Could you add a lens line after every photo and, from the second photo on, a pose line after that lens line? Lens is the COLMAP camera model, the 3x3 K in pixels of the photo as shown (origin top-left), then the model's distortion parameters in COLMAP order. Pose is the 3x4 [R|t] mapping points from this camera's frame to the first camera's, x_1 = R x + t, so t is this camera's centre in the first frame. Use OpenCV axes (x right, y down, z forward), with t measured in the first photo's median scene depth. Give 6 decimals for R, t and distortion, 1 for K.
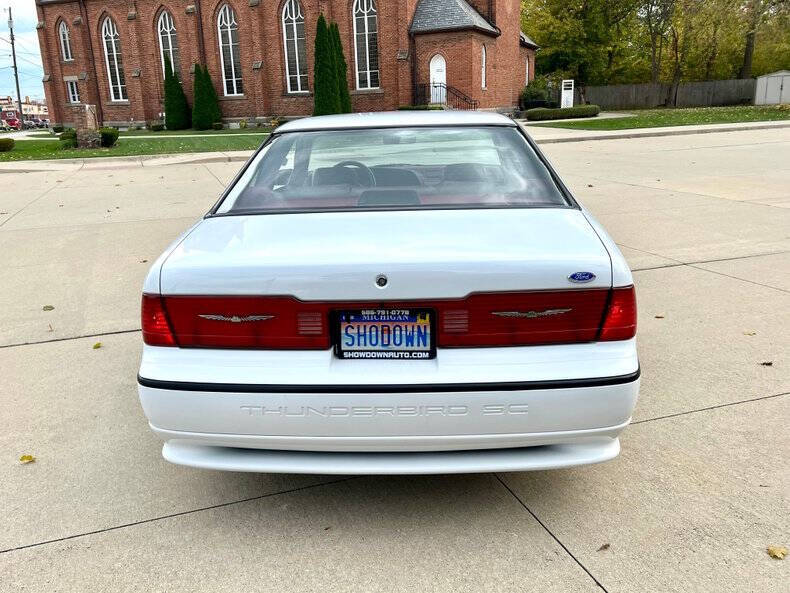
lens RADIAL K [[678.1, 0, 400.4], [0, 678.1, 288.4], [0, 0, 1]] dist [0.013677, -0.011937]
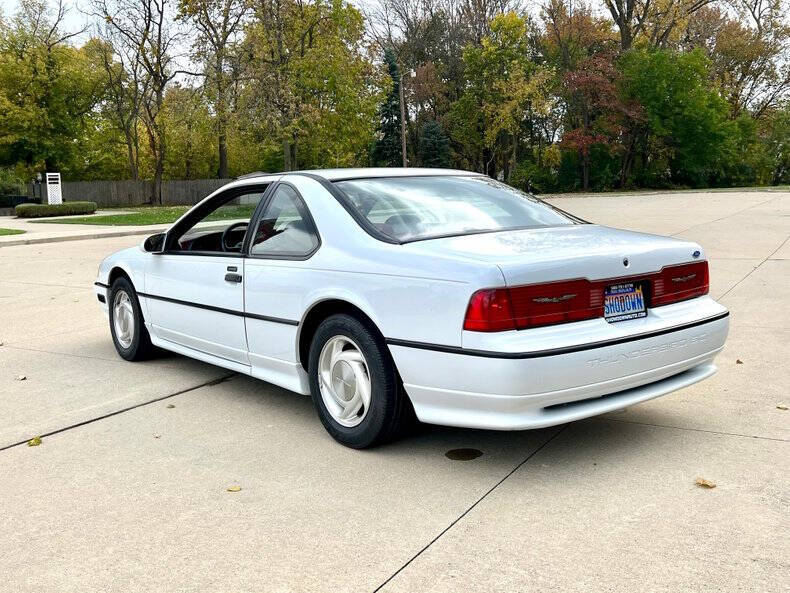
lens RADIAL K [[769.3, 0, 393.7], [0, 769.3, 303.2], [0, 0, 1]] dist [0.010540, 0.000000]
pose [[0.753273, -0.077869, 0.653082, -1.412246], [0.168087, 0.982784, -0.076693, 0.110880], [-0.635867, 0.167545, 0.753394, 0.105111]]
